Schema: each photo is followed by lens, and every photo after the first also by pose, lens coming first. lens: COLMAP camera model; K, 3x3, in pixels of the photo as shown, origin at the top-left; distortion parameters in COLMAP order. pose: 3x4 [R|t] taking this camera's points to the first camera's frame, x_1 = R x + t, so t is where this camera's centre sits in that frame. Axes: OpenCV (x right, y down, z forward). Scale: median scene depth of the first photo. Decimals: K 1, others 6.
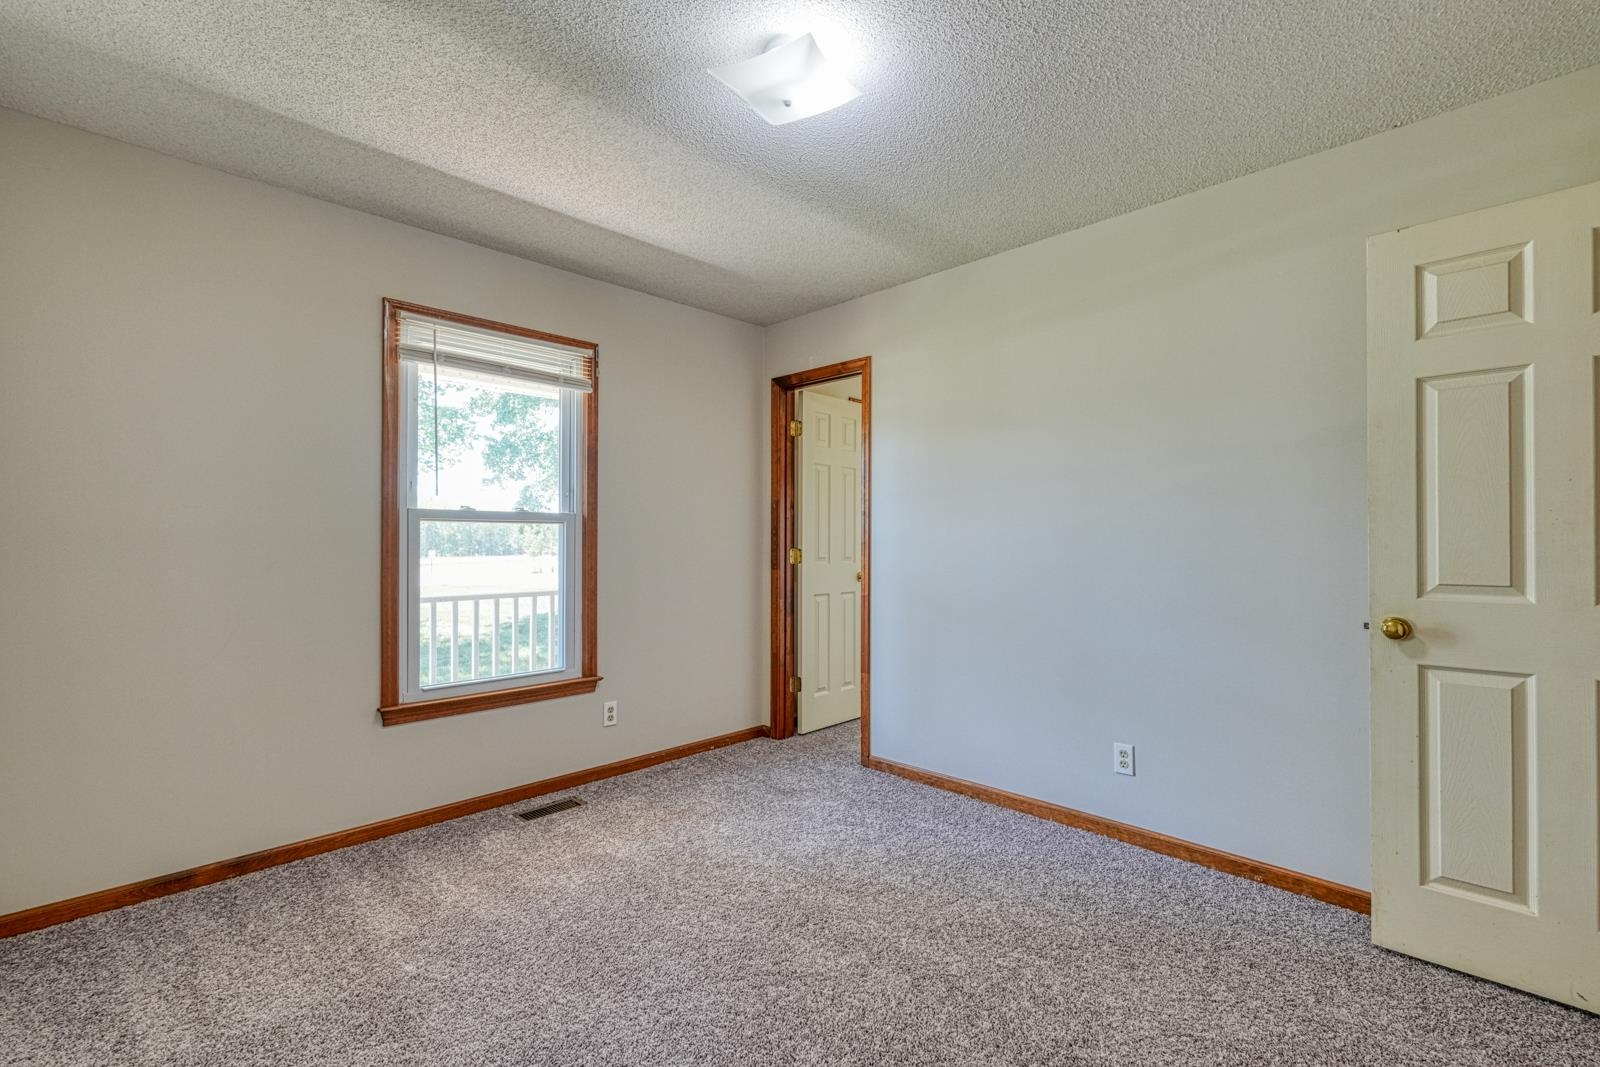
lens RADIAL K [[705.3, 0, 815.9], [0, 705.3, 541.2], [0, 0, 1]] dist [0.003491, -0.001221]
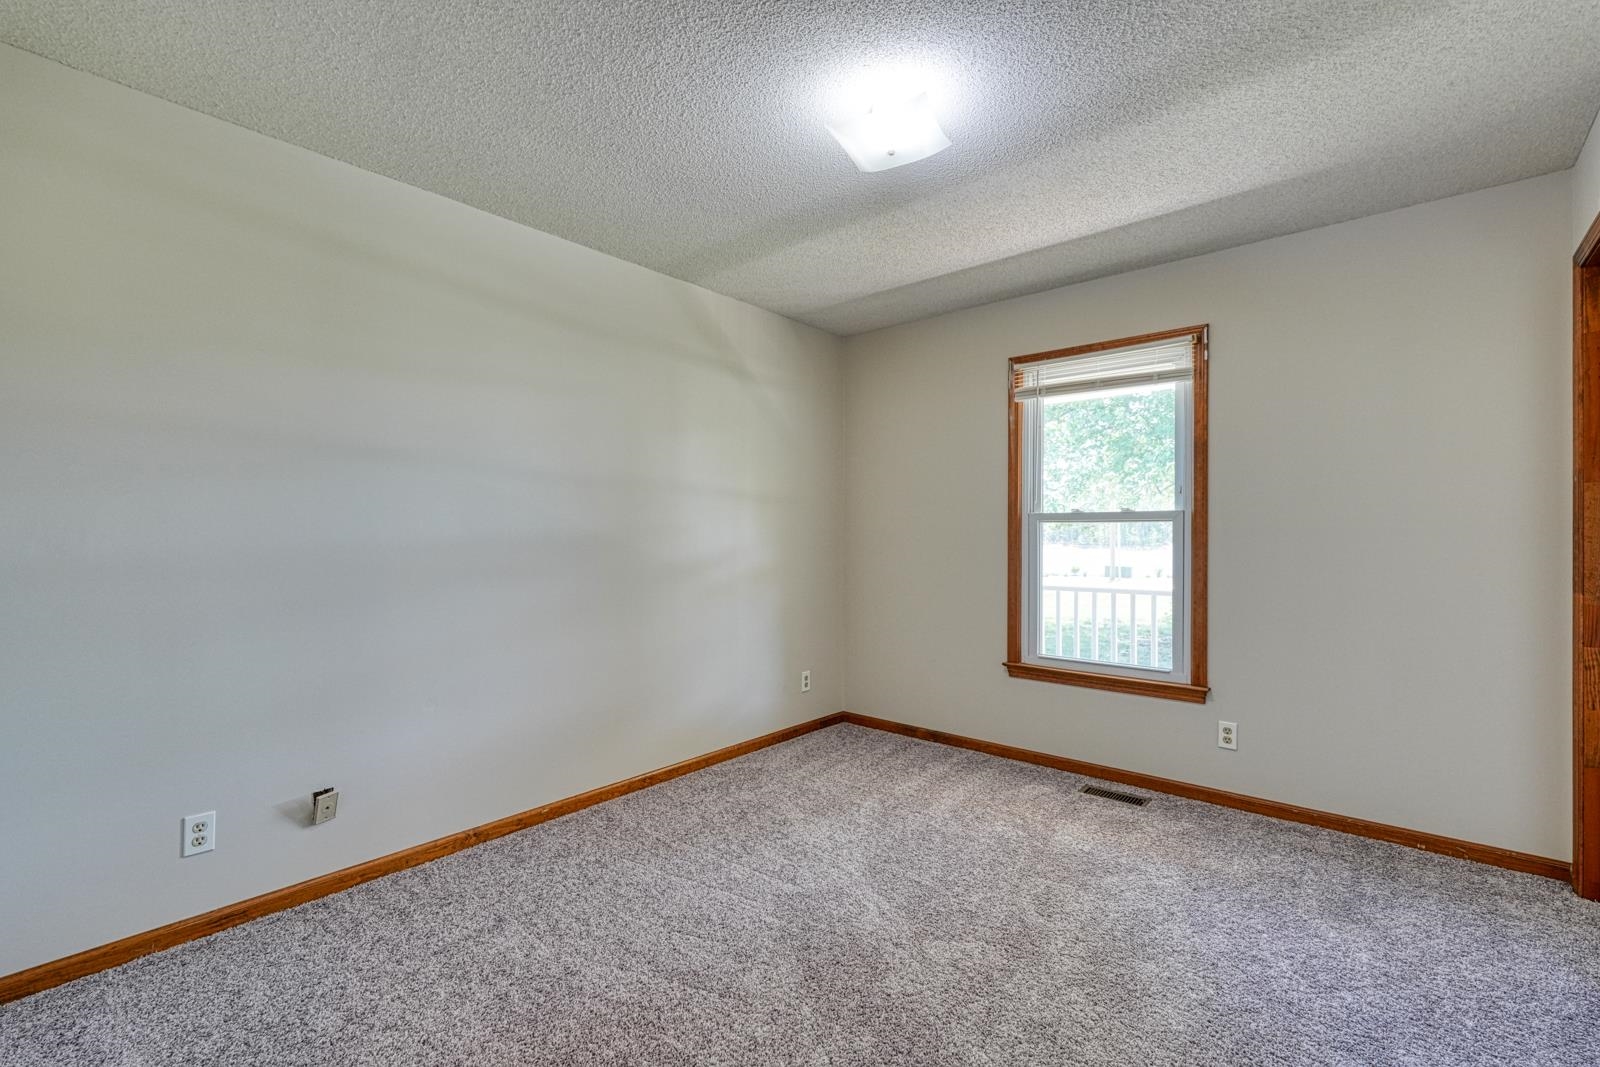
lens RADIAL K [[705.3, 0, 801.6], [0, 705.3, 533.2], [0, 0, 1]] dist [0.003491, -0.001221]
pose [[0.061457, -0.006920, -0.998086, 0.620441], [-0.007412, 0.999945, -0.007389, 0.002367], [0.998082, 0.007852, 0.061402, 0.456382]]
